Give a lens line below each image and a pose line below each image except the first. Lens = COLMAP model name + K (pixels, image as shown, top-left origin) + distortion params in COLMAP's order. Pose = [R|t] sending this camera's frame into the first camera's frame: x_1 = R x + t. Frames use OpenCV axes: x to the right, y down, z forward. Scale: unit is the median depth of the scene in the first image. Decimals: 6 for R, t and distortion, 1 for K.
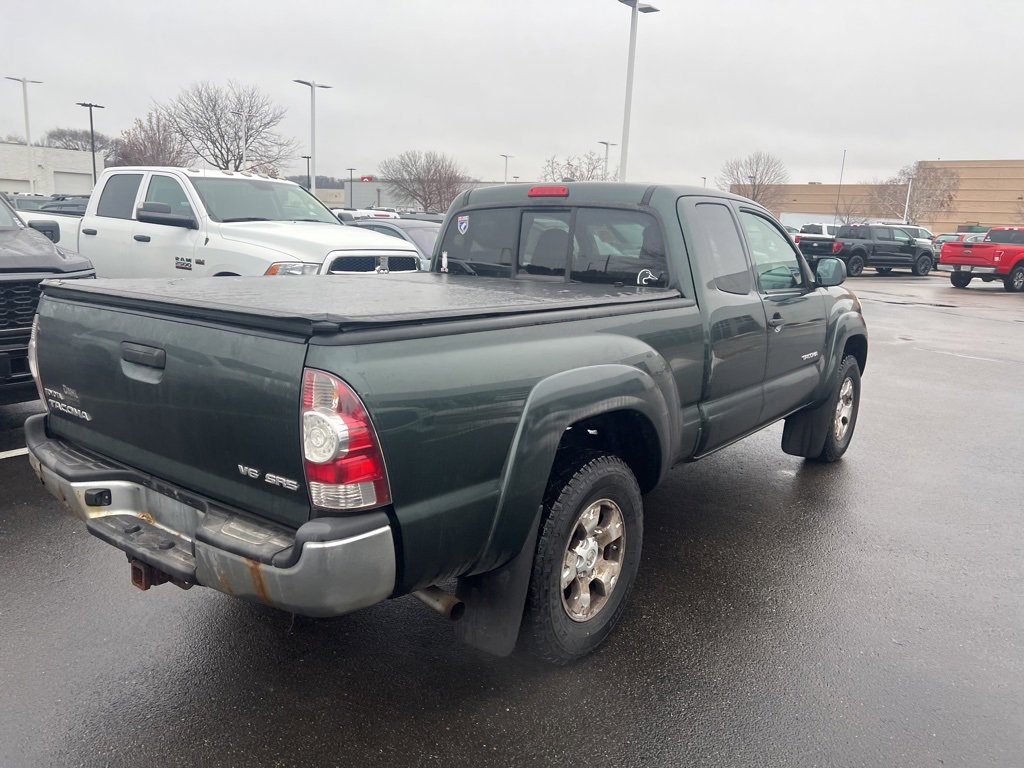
lens RADIAL K [[769.9, 0, 518.6], [0, 769.9, 383.0], [0, 0, 1]] dist [0.054271, -0.059914]
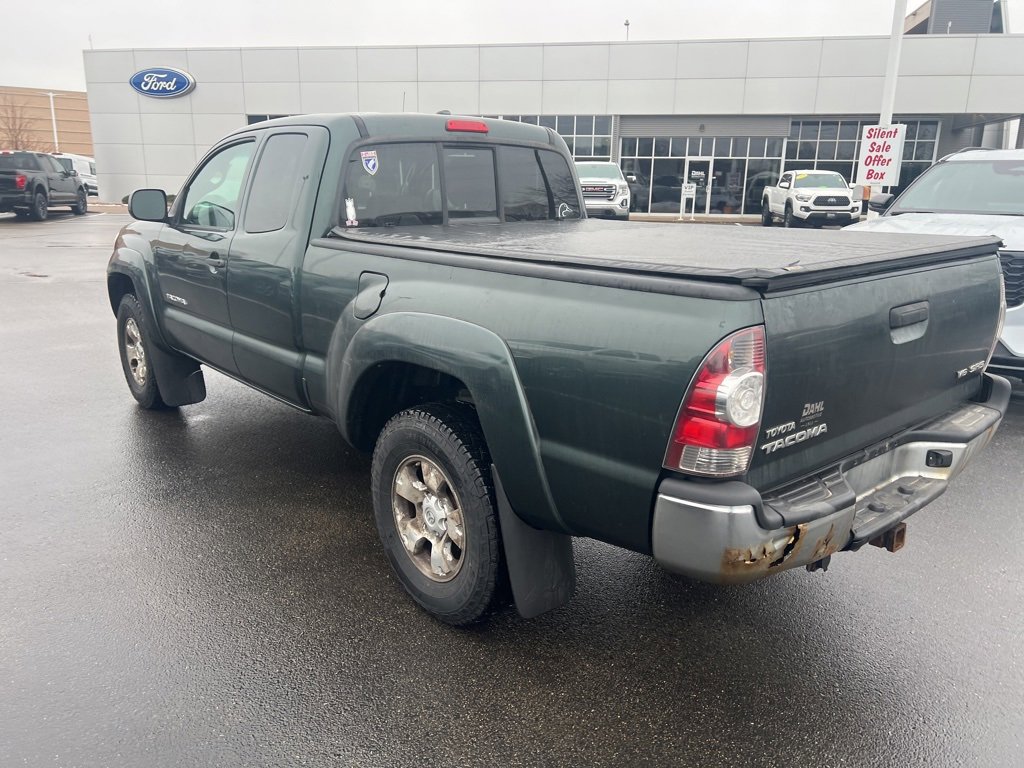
lens RADIAL K [[769.9, 0, 513.7], [0, 769.9, 386.6], [0, 0, 1]] dist [0.054271, -0.059914]
pose [[0.202253, -0.282329, 0.937755, -0.842347], [0.185625, 0.951238, 0.246353, -0.155405], [-0.961581, 0.124245, 0.244798, 0.695823]]
